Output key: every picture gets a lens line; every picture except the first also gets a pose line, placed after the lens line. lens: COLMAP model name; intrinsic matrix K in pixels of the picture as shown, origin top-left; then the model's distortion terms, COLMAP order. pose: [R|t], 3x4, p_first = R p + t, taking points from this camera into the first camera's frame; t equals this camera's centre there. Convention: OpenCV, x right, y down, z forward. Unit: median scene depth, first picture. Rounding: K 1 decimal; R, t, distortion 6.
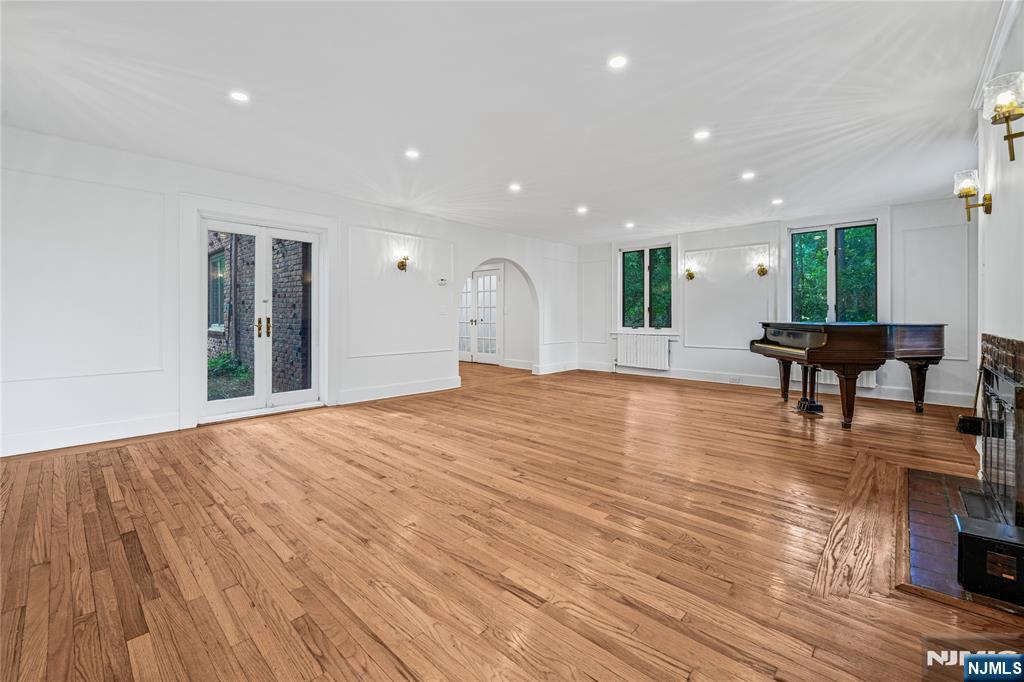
lens RADIAL K [[423.5, 0, 504.6], [0, 423.5, 319.5], [0, 0, 1]] dist [-0.008602, -0.002391]
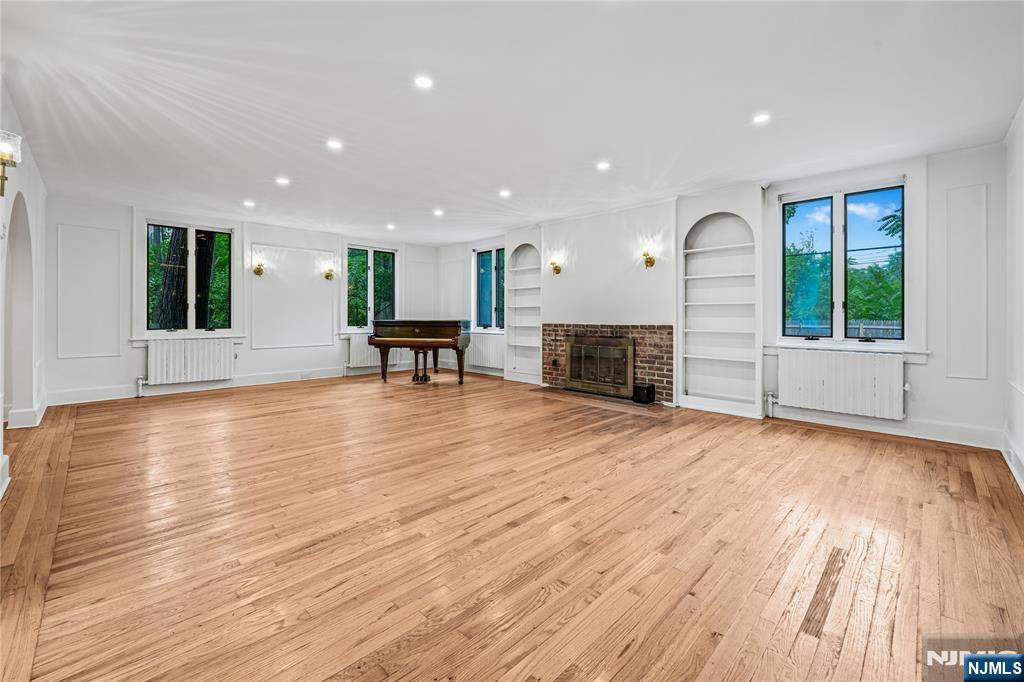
lens RADIAL K [[423.5, 0, 517.6], [0, 423.5, 316.1], [0, 0, 1]] dist [-0.008602, -0.002391]
pose [[0.019897, -0.002220, 0.999800, -0.526525], [0.004581, 0.999987, 0.002129, -0.005473], [-0.999792, 0.004538, 0.019907, 0.482425]]
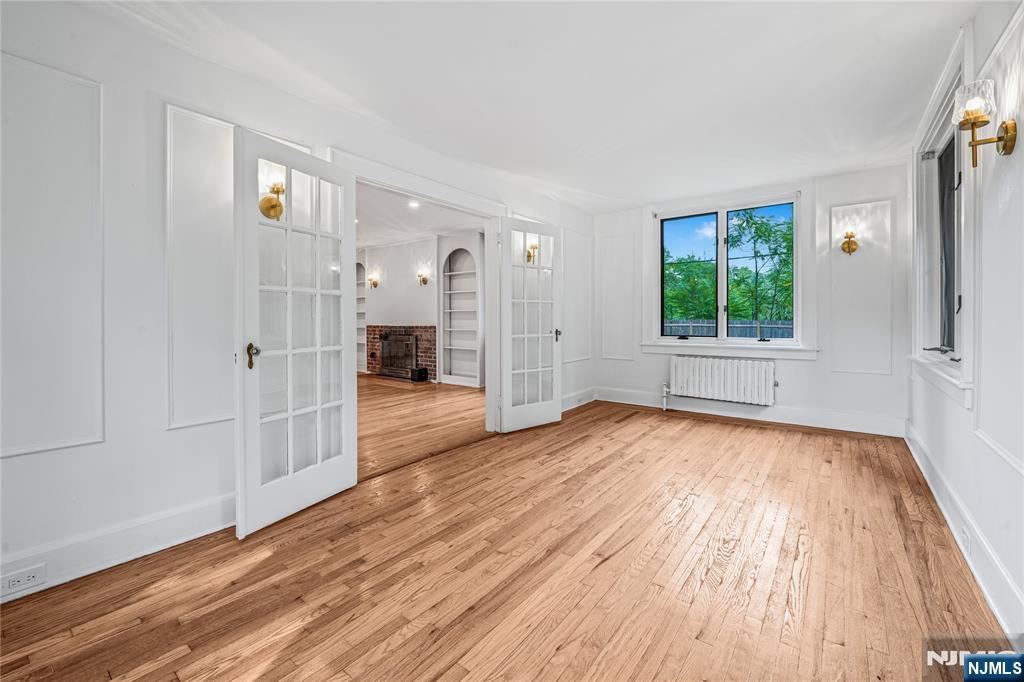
lens RADIAL K [[423.5, 0, 515.1], [0, 423.5, 319.2], [0, 0, 1]] dist [-0.008602, -0.002391]
pose [[-0.095831, -0.002794, 0.995394, -0.931128], [0.009205, 0.999951, 0.003693, -0.005252], [-0.995355, 0.009516, -0.095801, 0.044829]]
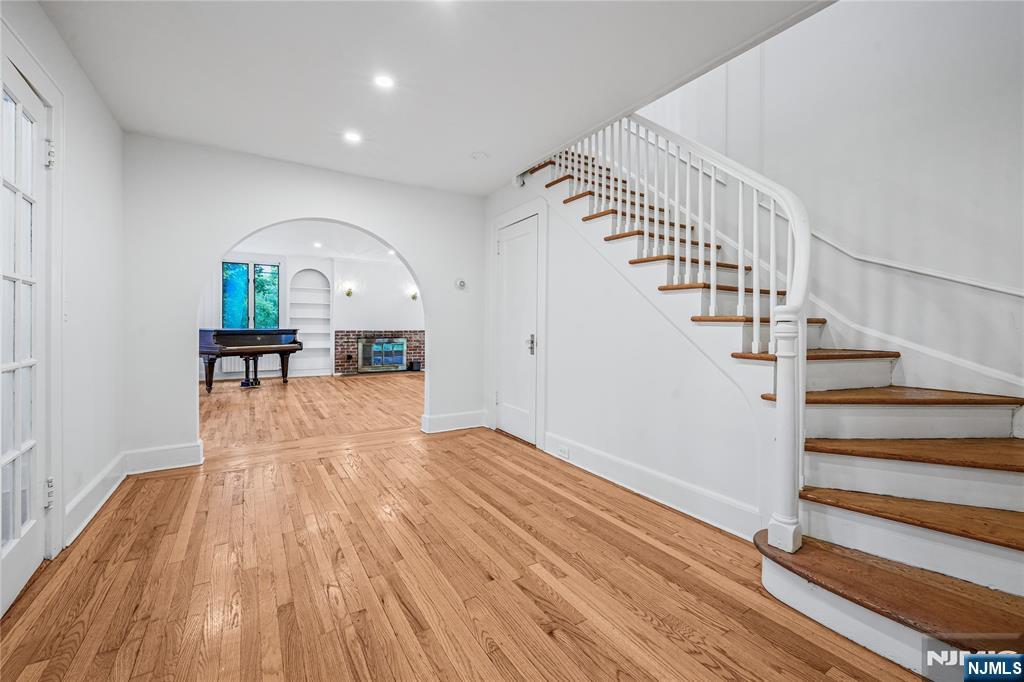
lens RADIAL K [[423.5, 0, 512.4], [0, 423.5, 322.0], [0, 0, 1]] dist [-0.008602, -0.002391]
pose [[-0.967535, -0.007172, 0.252637, -0.429709], [-0.007333, 0.999973, 0.000303, -0.021081], [-0.252632, -0.001560, -0.967561, 1.858560]]
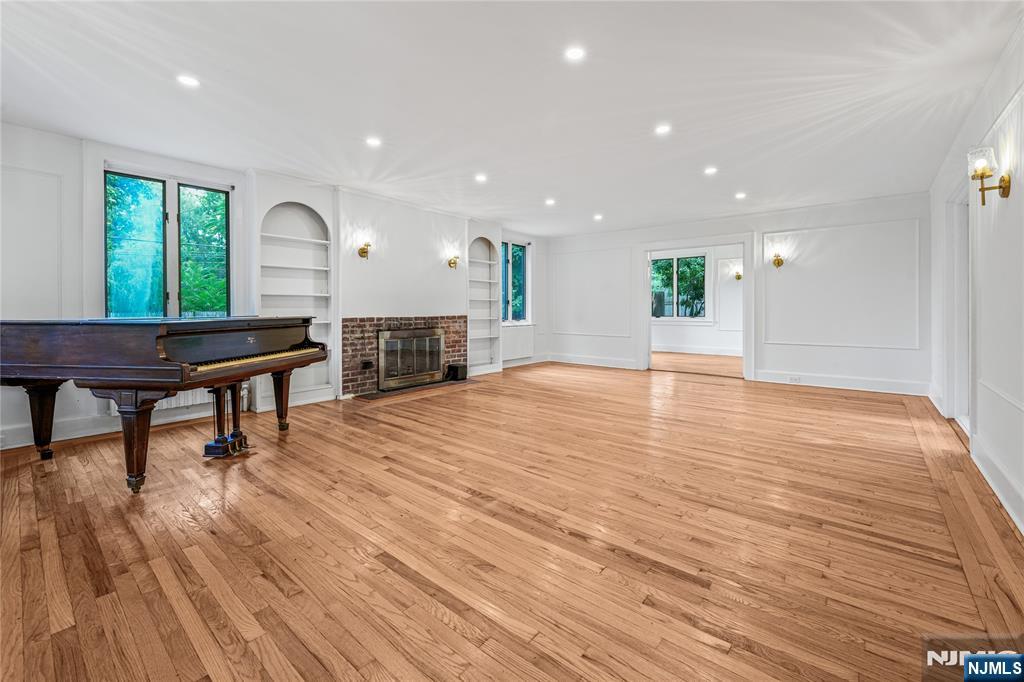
lens RADIAL K [[423.5, 0, 501.9], [0, 423.5, 308.5], [0, 0, 1]] dist [-0.008602, -0.002391]
pose [[-0.999161, -0.002459, -0.040889, 0.351004], [-0.002793, 0.999963, 0.008122, -0.011159], [0.040868, 0.008229, -0.999131, 1.361488]]
